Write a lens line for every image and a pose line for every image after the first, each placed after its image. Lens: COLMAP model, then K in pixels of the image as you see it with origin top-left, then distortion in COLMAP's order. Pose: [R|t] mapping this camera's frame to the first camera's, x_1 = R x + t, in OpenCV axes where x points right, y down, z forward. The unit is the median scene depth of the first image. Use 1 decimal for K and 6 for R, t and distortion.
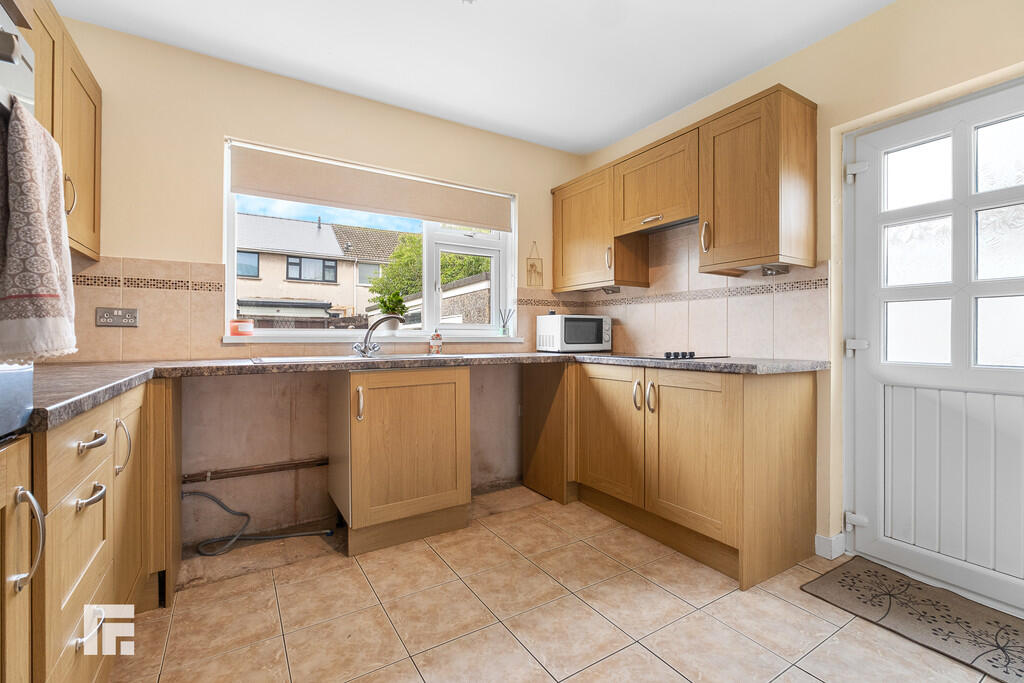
lens RADIAL K [[441.6, 0, 512.0], [0, 441.6, 341.5], [0, 0, 1]] dist [0.000322, -0.000193]
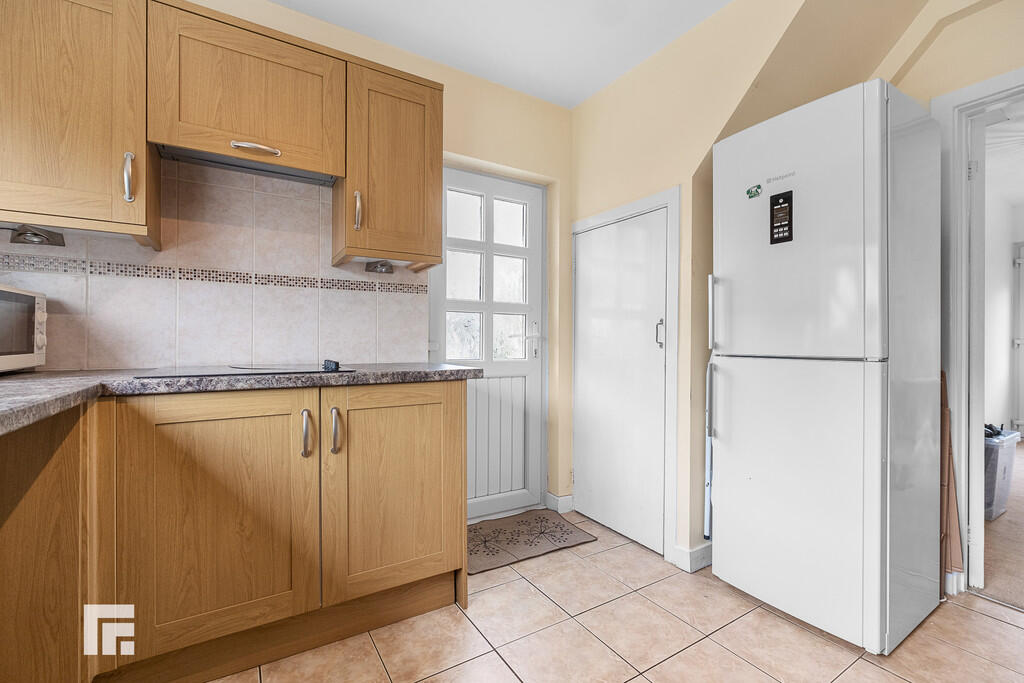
lens RADIAL K [[459.8, 0, 512.0], [0, 459.8, 341.5], [0, 0, 1]] dist [0.001139, 0.000026]
pose [[-0.004525, -0.007610, 0.999961, -0.382421], [0.004676, 0.999960, 0.007631, -0.012427], [-0.999979, 0.004710, -0.004489, 0.750261]]
